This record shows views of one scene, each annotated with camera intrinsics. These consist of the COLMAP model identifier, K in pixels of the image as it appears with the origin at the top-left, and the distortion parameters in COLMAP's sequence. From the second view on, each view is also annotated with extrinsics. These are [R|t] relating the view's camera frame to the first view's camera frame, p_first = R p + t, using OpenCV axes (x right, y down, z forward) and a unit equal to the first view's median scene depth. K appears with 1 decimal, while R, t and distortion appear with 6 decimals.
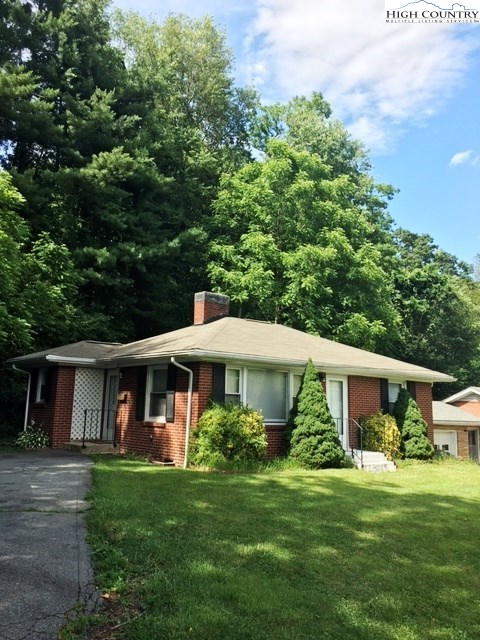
lens RADIAL K [[551.2, 0, 242.0], [0, 551.2, 322.6], [0, 0, 1]] dist [0.060666, -0.002242]
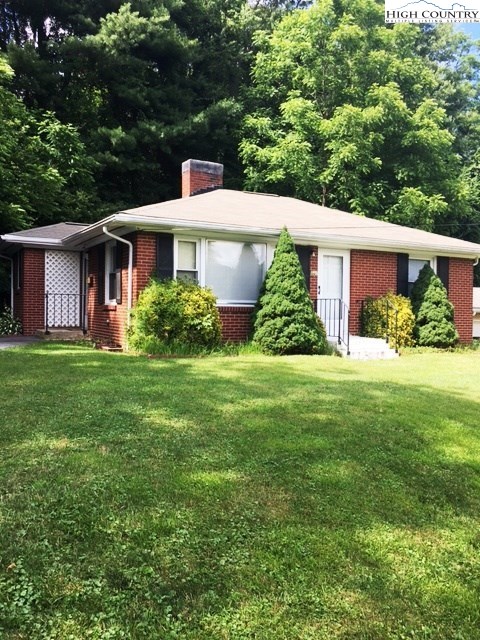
lens RADIAL K [[552.8, 0, 240.0], [0, 552.8, 320.0], [0, 0, 1]] dist [0.093258, -0.113076]
pose [[0.981866, -0.009495, -0.189340, 0.124389], [0.040777, 0.985945, 0.162017, 0.038882], [0.185140, -0.166799, 0.968453, 0.098061]]
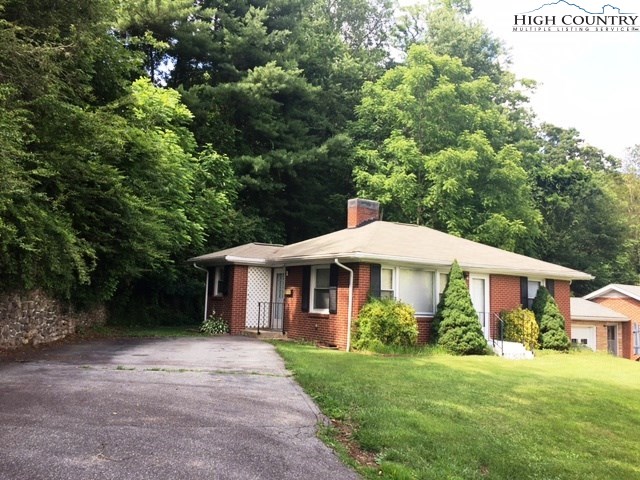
lens RADIAL K [[552.8, 0, 319.8], [0, 552.8, 246.0], [0, 0, 1]] dist [0.093258, -0.113076]
pose [[0.994894, -0.002593, -0.100891, -0.021990], [0.007684, 0.998714, 0.050107, -0.012207], [0.100632, -0.050627, 0.993635, -0.090078]]
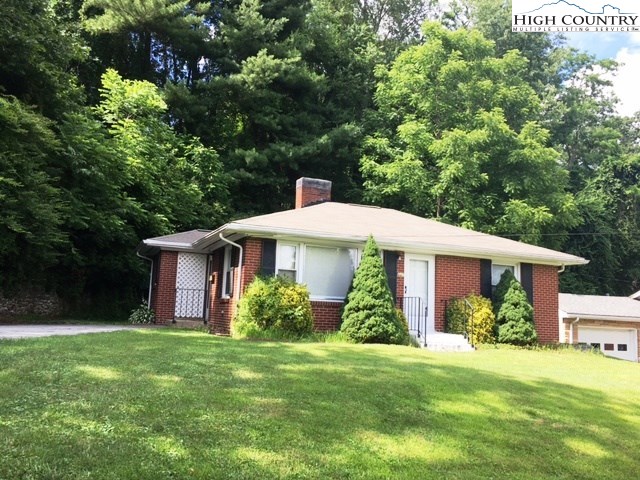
lens RADIAL K [[552.8, 0, 319.8], [0, 552.8, 246.0], [0, 0, 1]] dist [0.093258, -0.113076]
pose [[0.954703, -0.024728, -0.296531, 0.190523], [0.030644, 0.999413, 0.015319, 0.040005], [0.295978, -0.023712, 0.954900, 0.026349]]
